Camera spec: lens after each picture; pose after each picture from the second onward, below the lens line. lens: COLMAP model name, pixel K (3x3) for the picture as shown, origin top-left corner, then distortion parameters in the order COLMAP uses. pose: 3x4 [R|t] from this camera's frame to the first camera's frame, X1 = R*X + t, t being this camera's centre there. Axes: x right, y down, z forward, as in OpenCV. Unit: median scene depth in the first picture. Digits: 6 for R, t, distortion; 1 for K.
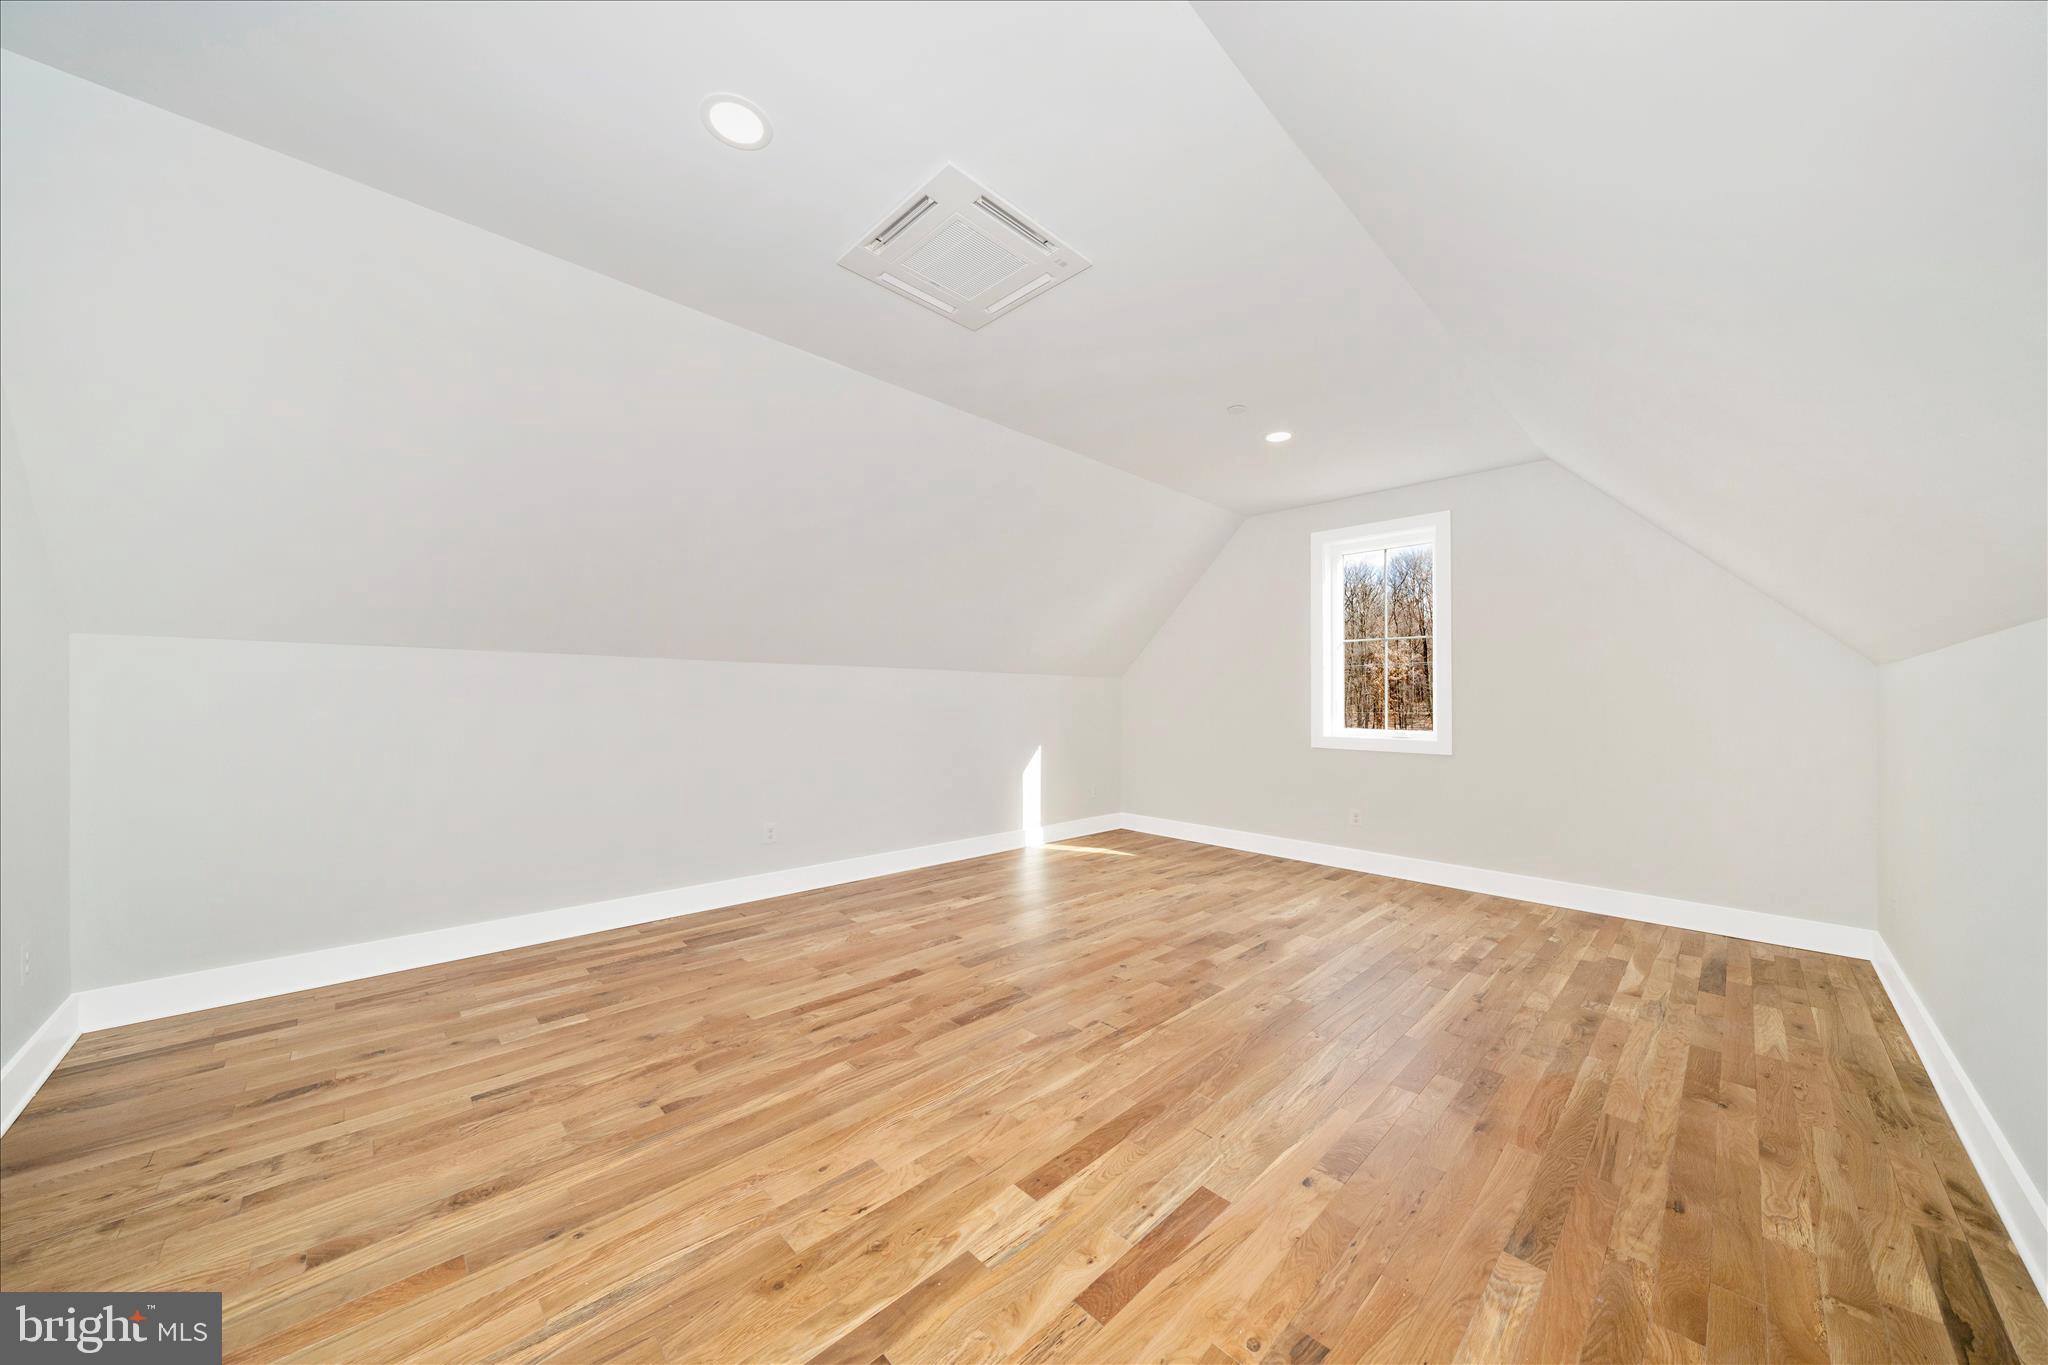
lens RADIAL K [[694.3, 0, 1029.0], [0, 694.3, 694.0], [0, 0, 1]] dist [-0.003370, 0.000062]
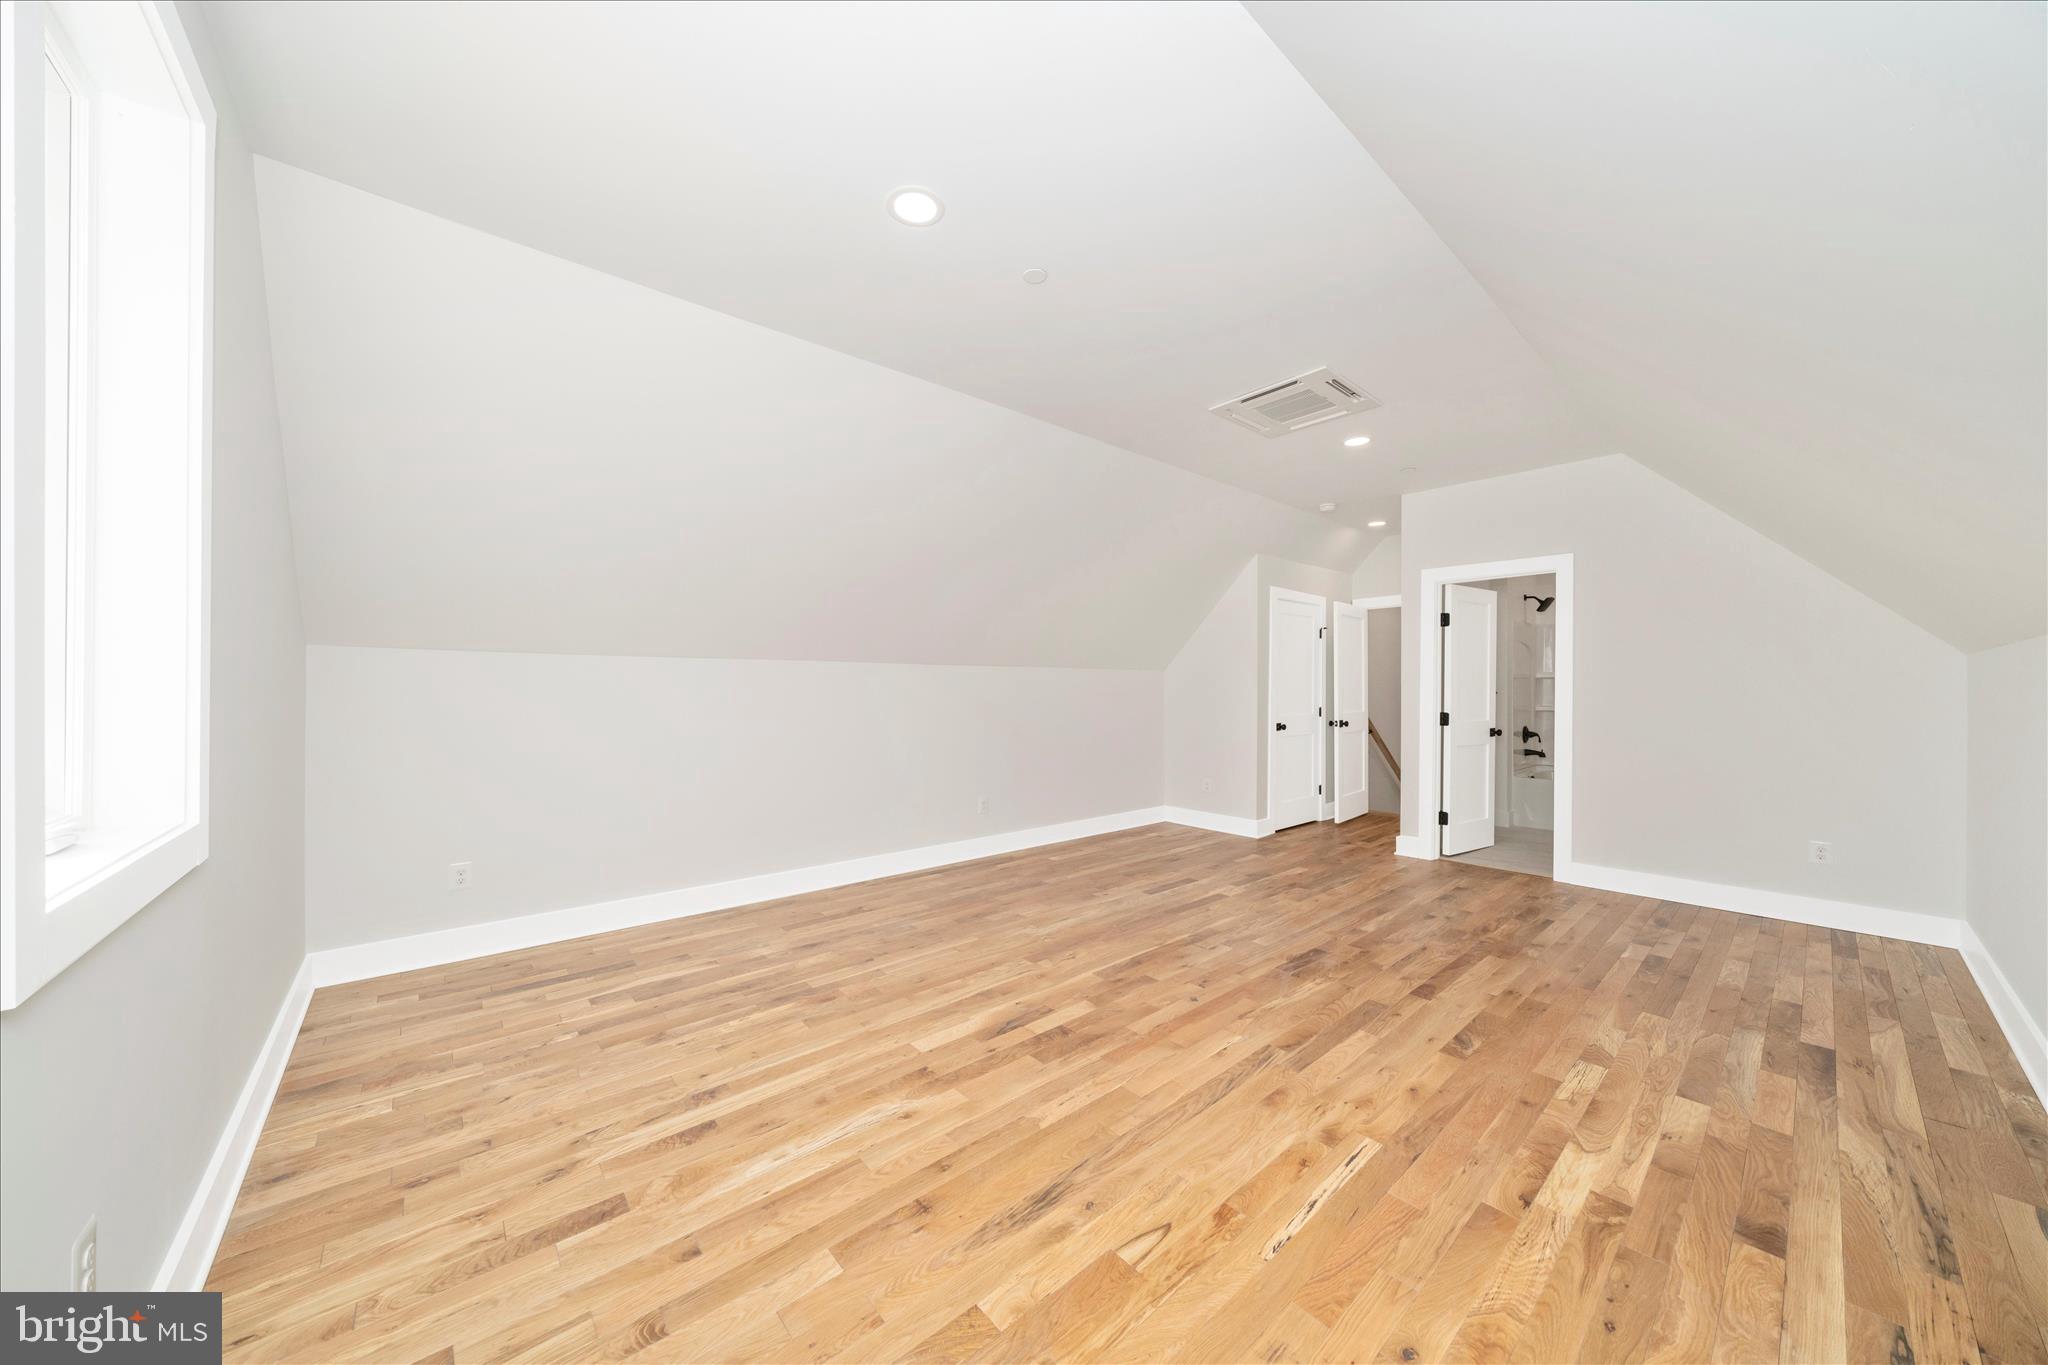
lens RADIAL K [[694.3, 0, 1018.1], [0, 694.3, 688.7], [0, 0, 1]] dist [-0.003370, 0.000062]
pose [[-0.997235, -0.013543, 0.073071, 0.415619], [-0.014123, 0.999873, -0.007425, 0.010623], [-0.072961, -0.008436, -0.997299, 2.634888]]
